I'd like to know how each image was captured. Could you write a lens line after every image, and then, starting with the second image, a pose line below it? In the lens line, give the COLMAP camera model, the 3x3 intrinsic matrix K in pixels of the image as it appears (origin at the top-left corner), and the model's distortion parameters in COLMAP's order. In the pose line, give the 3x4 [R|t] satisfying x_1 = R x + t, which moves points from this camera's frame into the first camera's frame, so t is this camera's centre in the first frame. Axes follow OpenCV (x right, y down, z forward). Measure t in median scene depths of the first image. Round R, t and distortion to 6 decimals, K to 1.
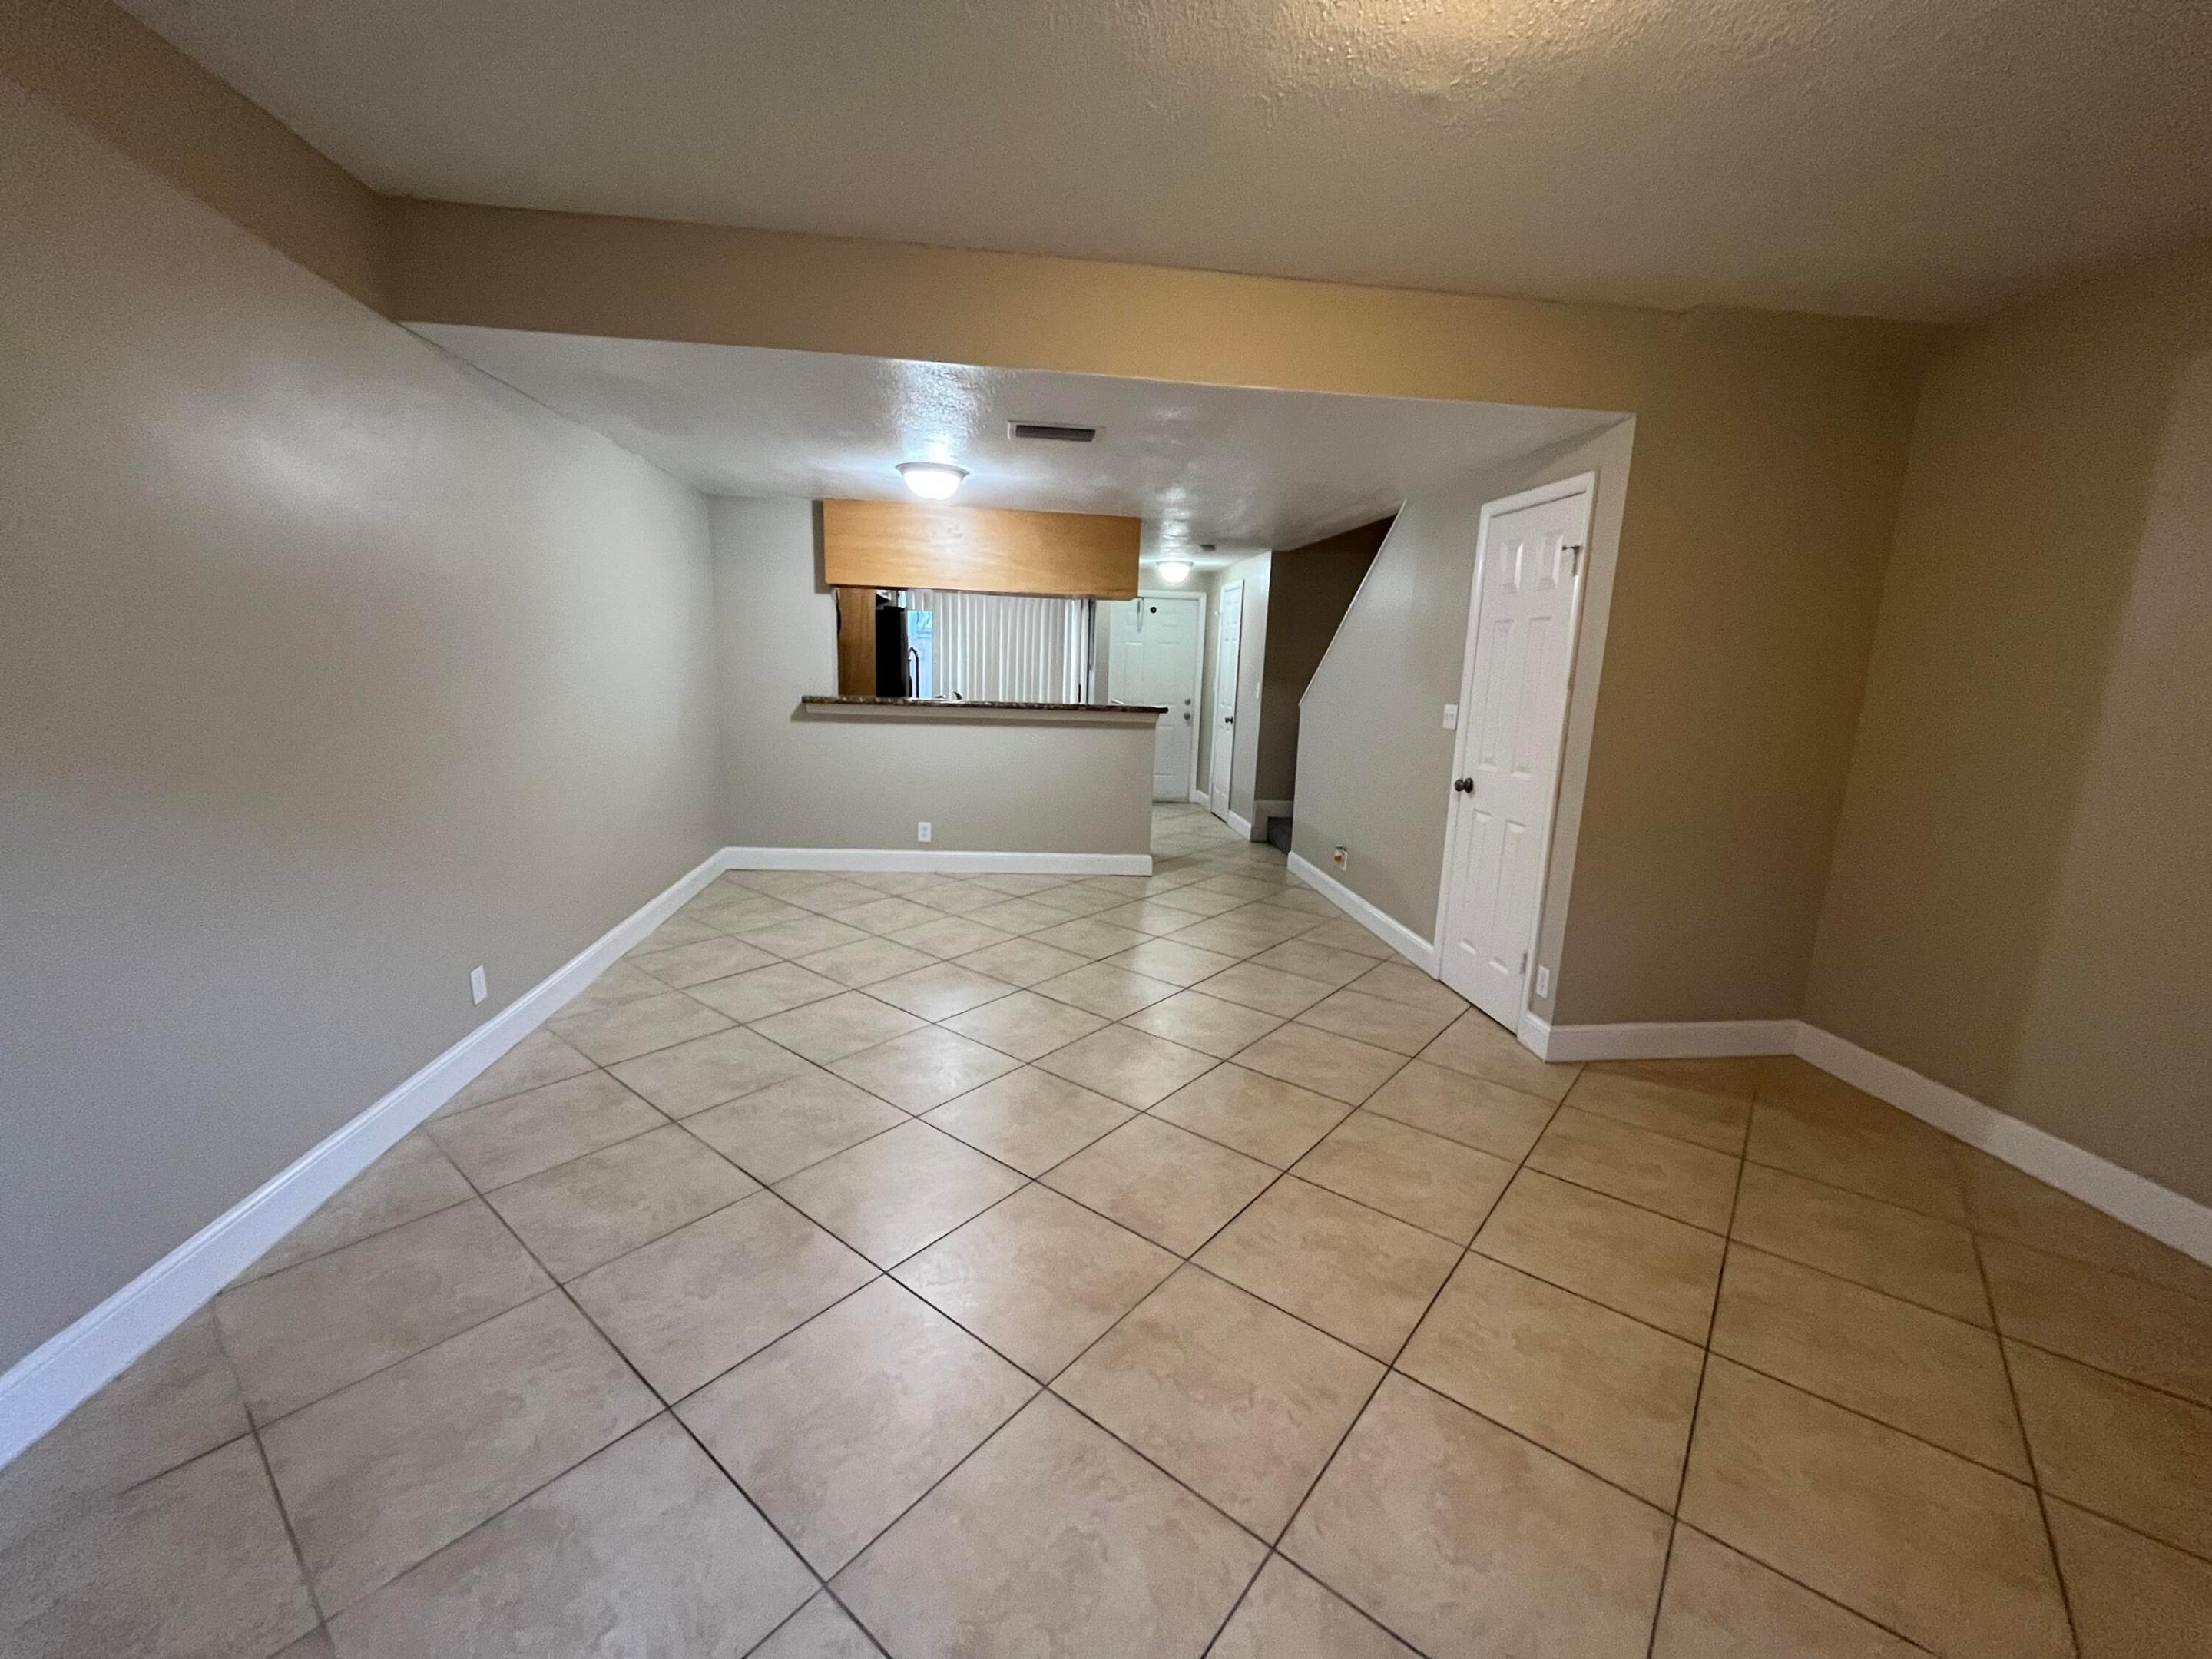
lens RADIAL K [[890.9, 0, 1103.7], [0, 890.9, 829.3], [0, 0, 1]] dist [-0.002814, -0.000319]
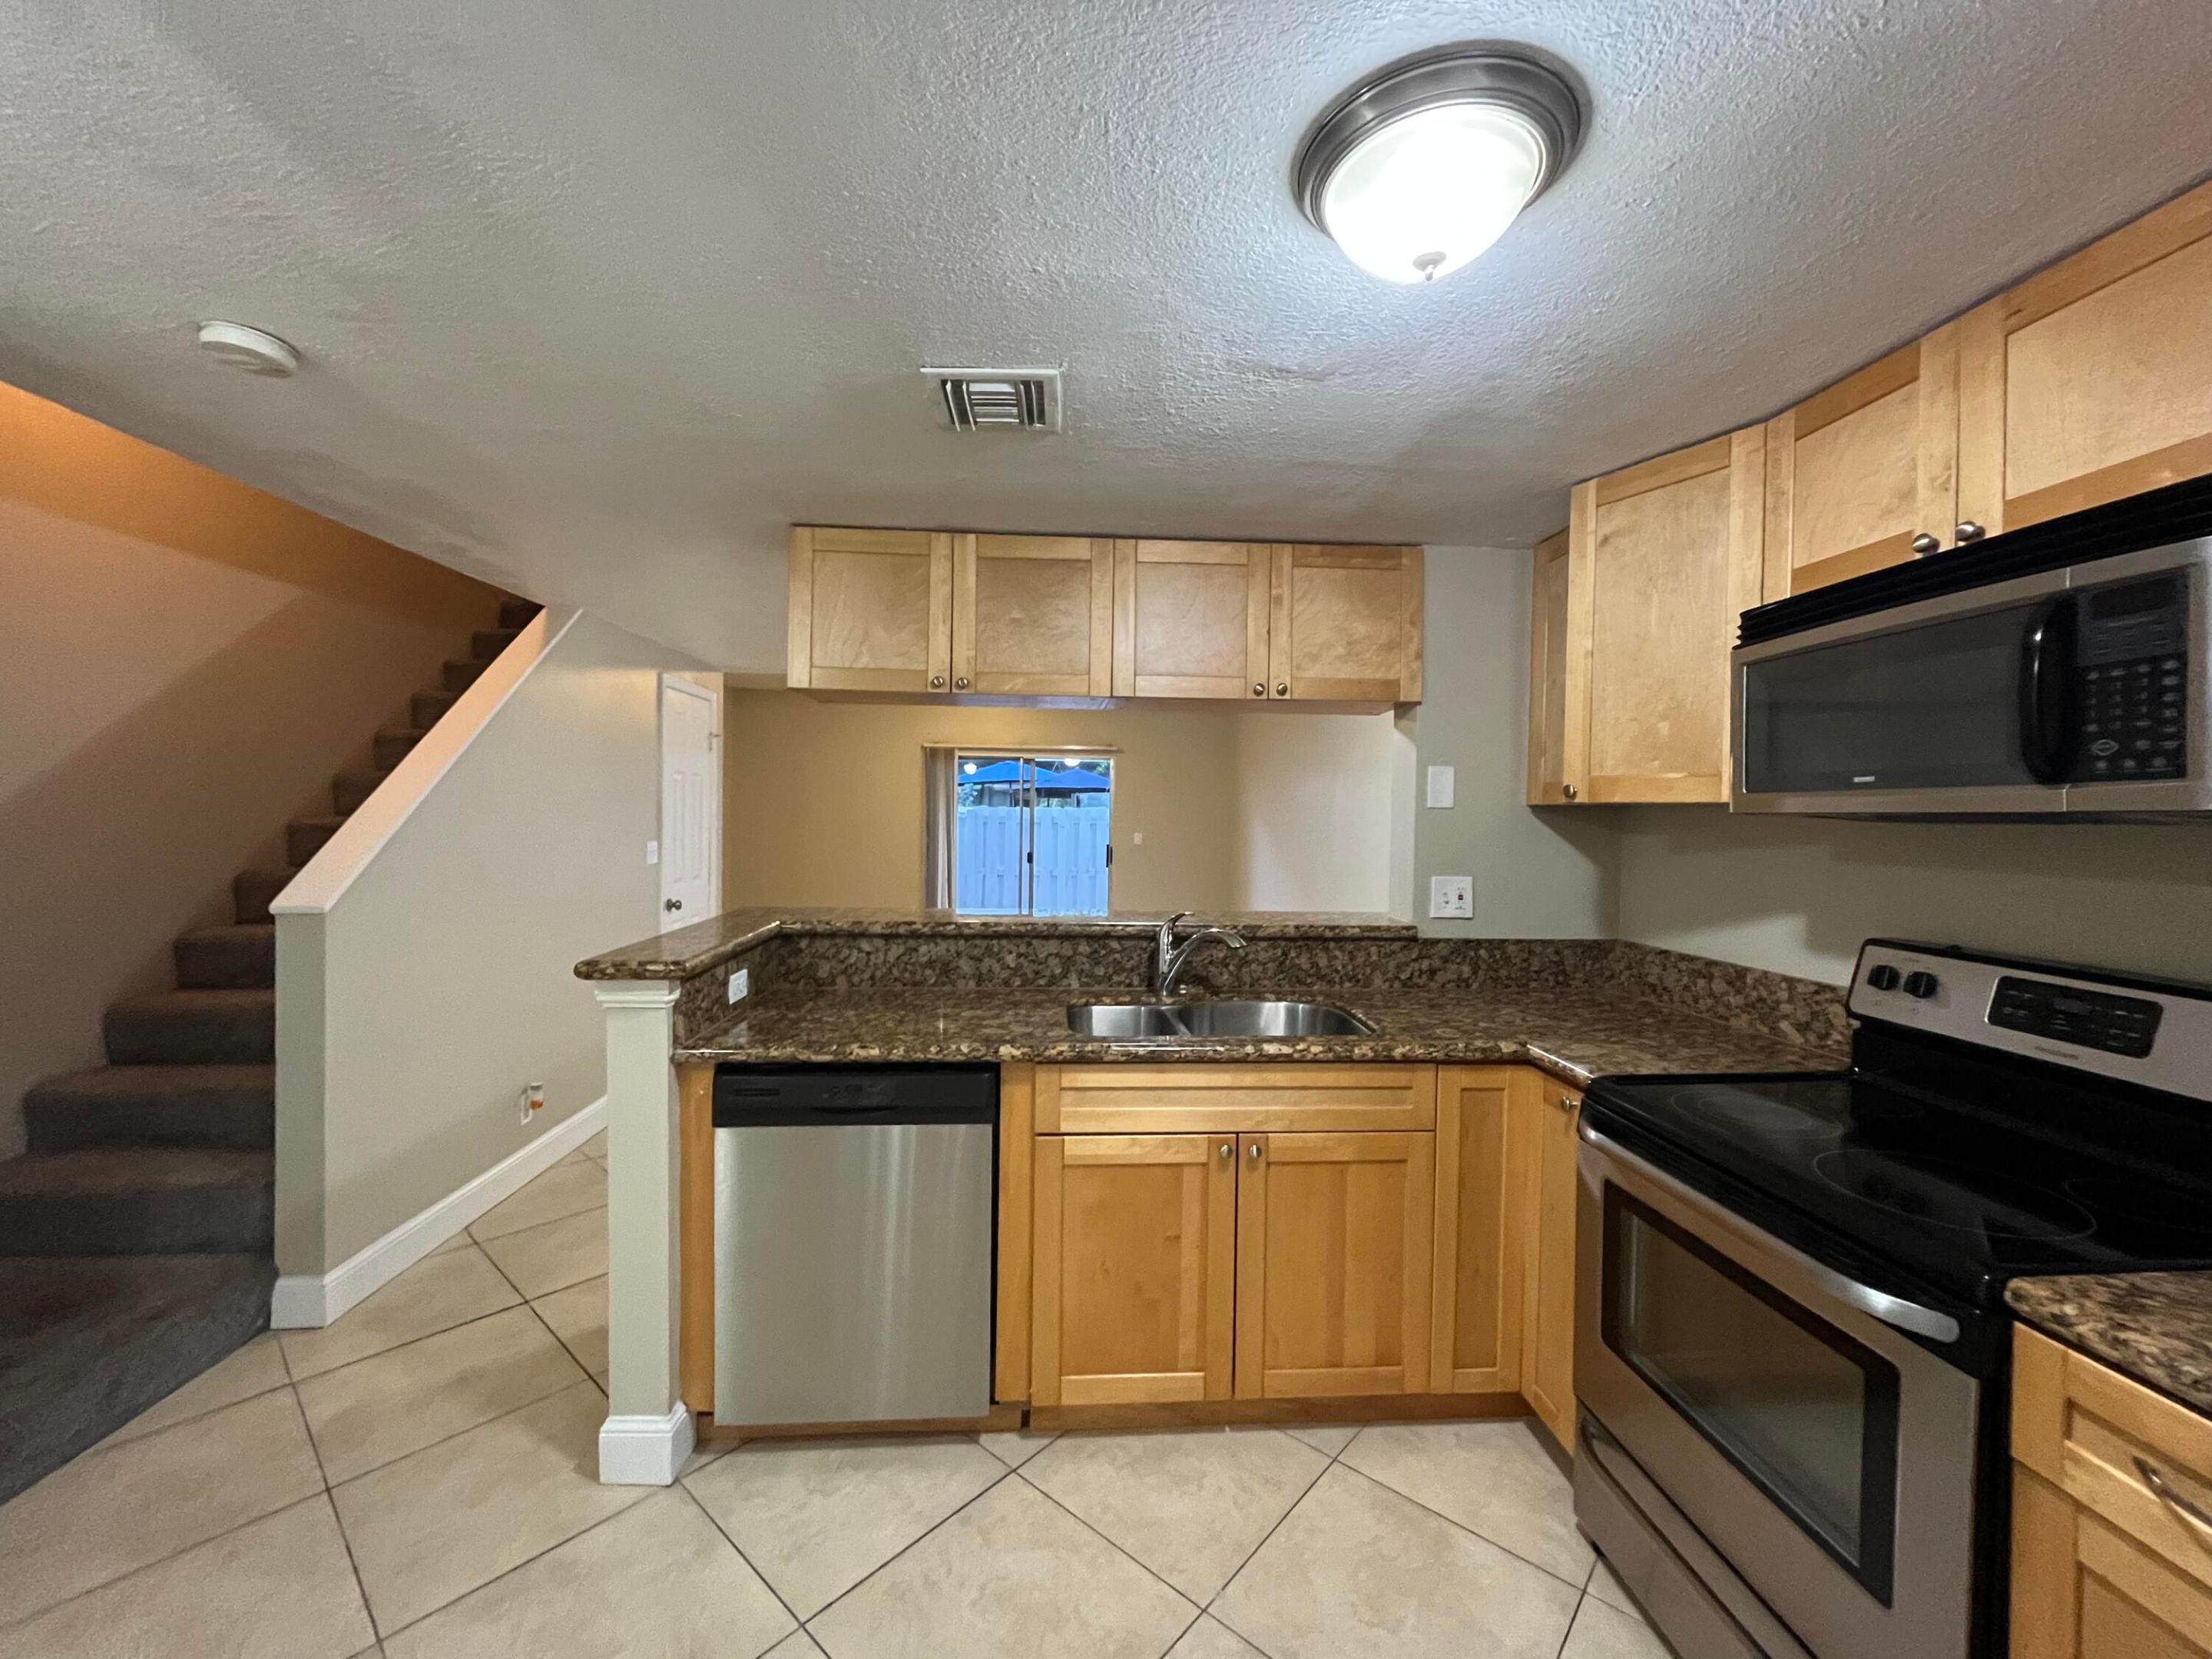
lens RADIAL K [[892.8, 0, 1104.0], [0, 892.8, 830.1], [0, 0, 1]] dist [-0.001582, -0.000290]
pose [[-0.997376, -0.053781, 0.048468, -0.164895], [-0.042589, 0.977216, 0.207929, -0.311540], [-0.058546, 0.205319, -0.976942, 1.565232]]
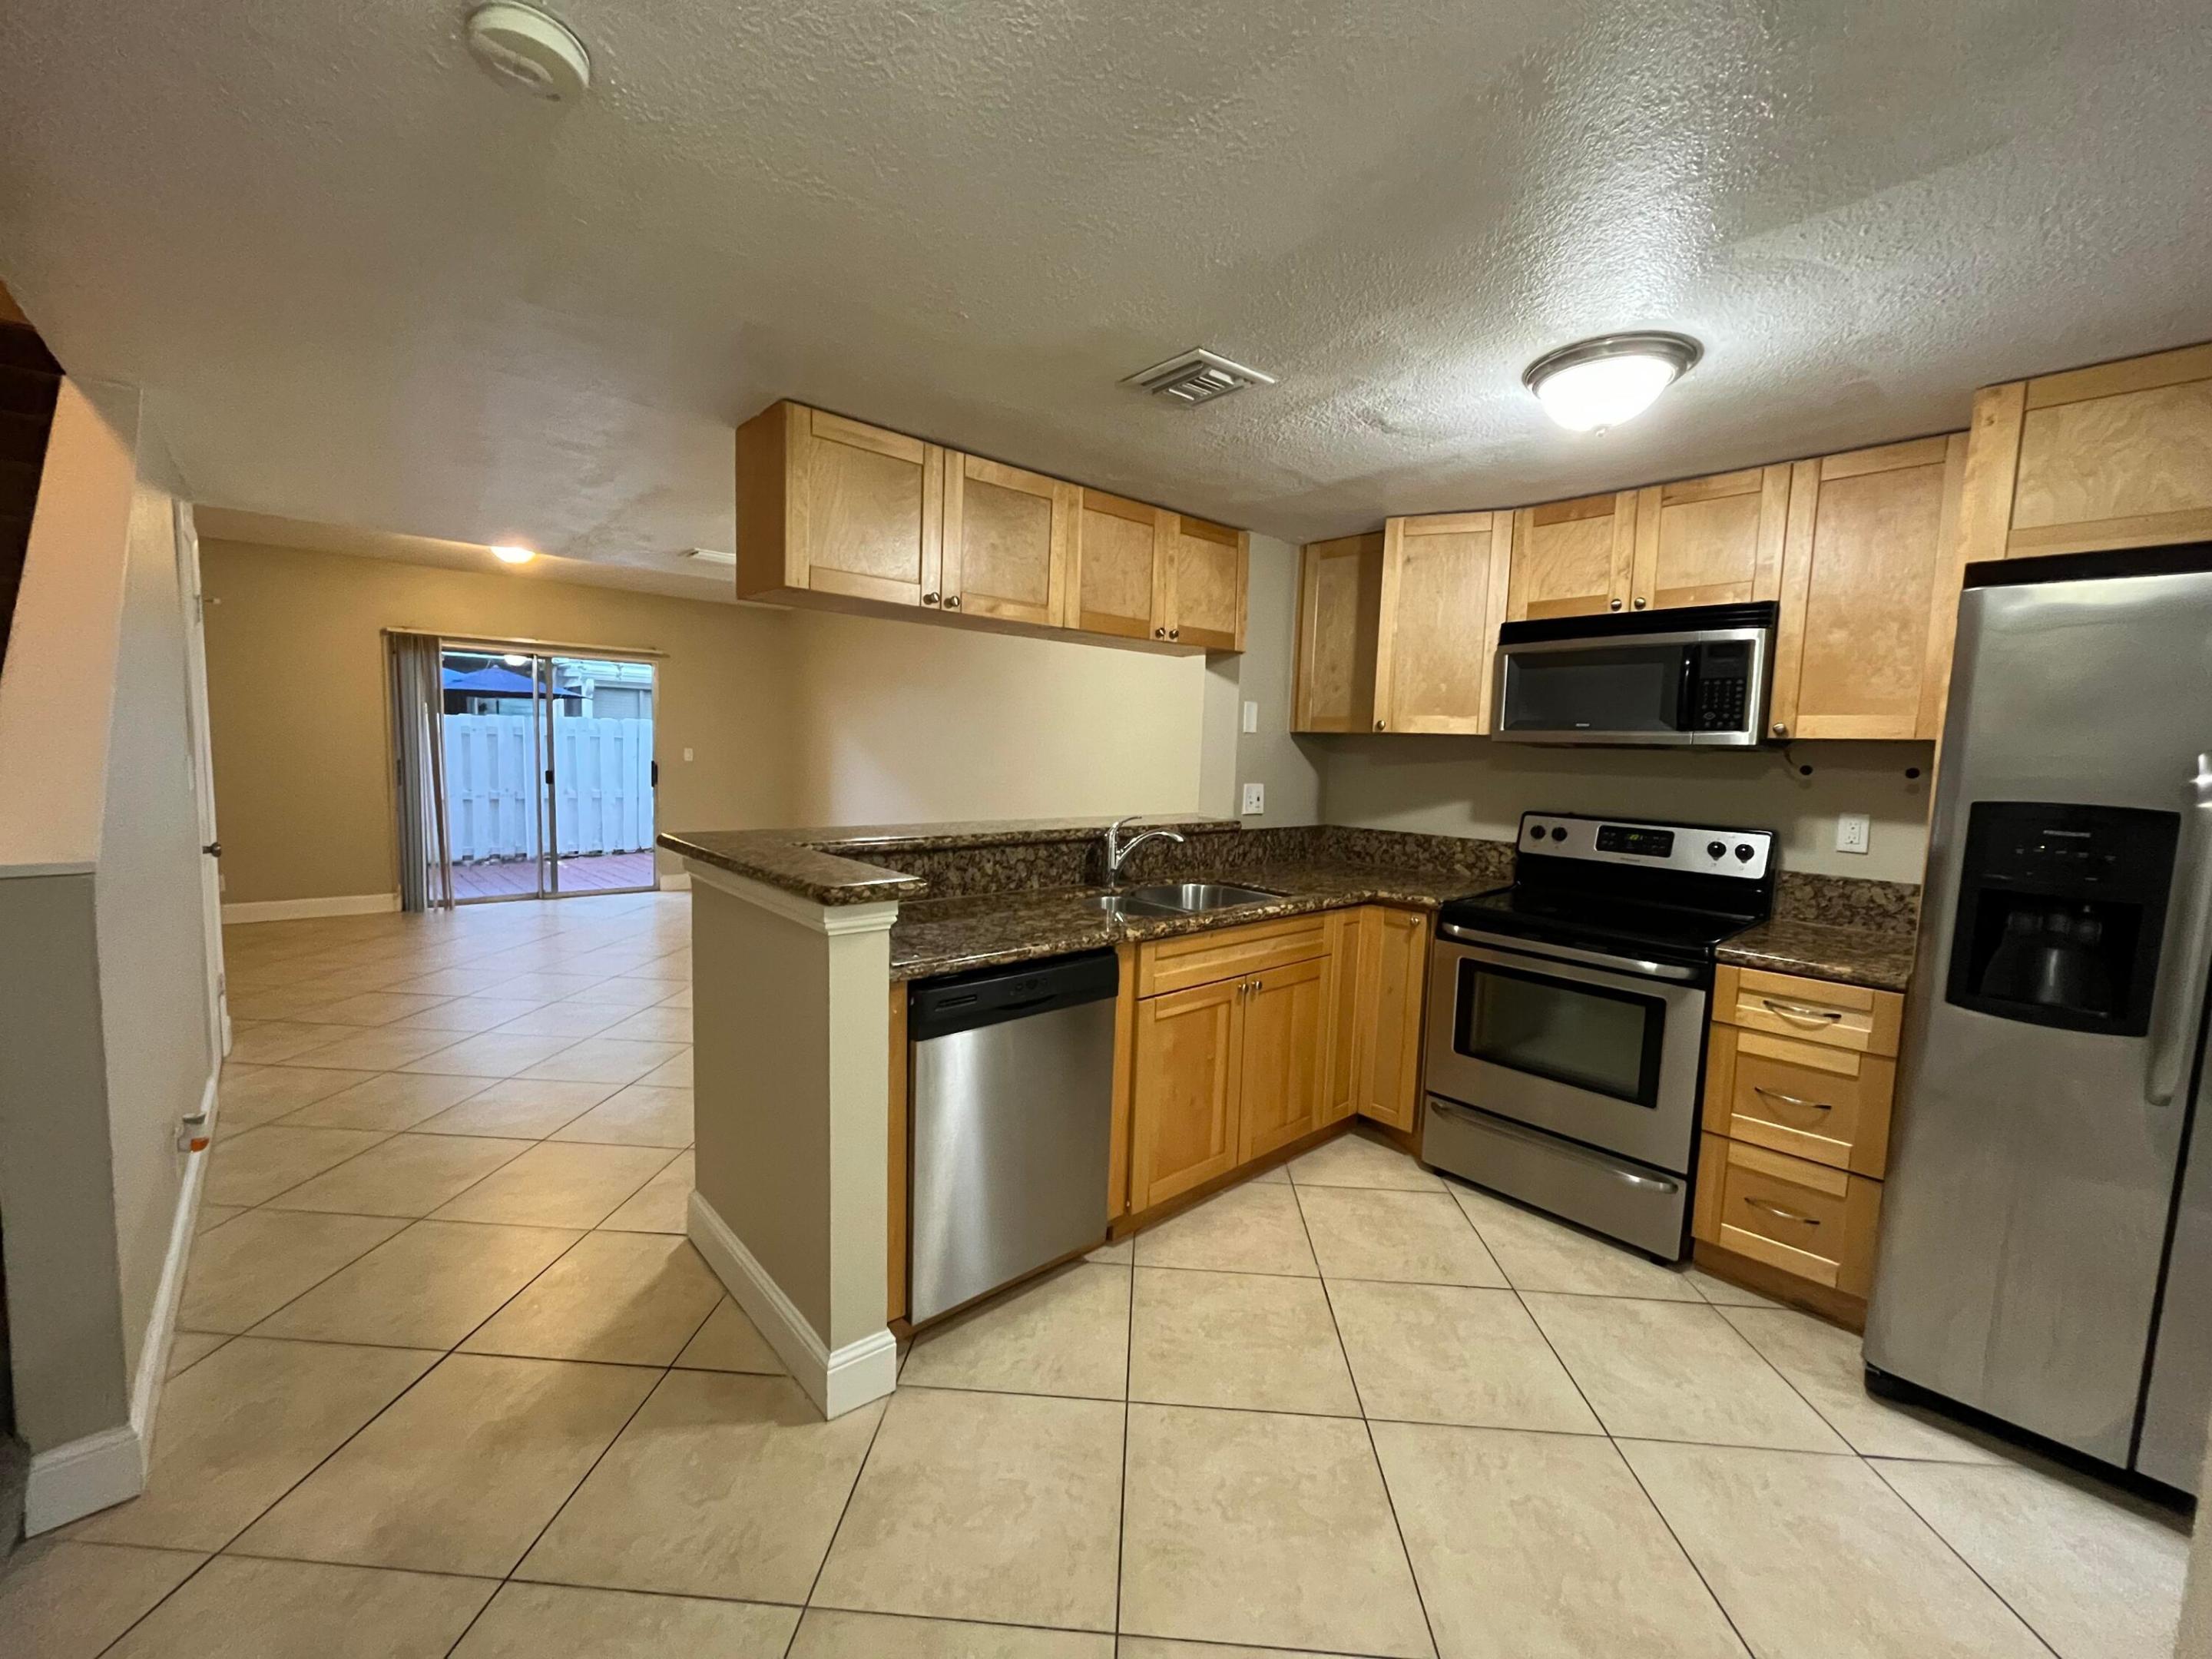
lens RADIAL K [[892.8, 0, 1104.0], [0, 892.8, 830.1], [0, 0, 1]] dist [-0.001582, -0.000290]
pose [[-0.812605, -0.008515, -0.582752, 0.158411], [-0.170875, 0.959433, 0.224253, -0.289193], [0.557202, 0.281807, -0.781096, 1.548002]]
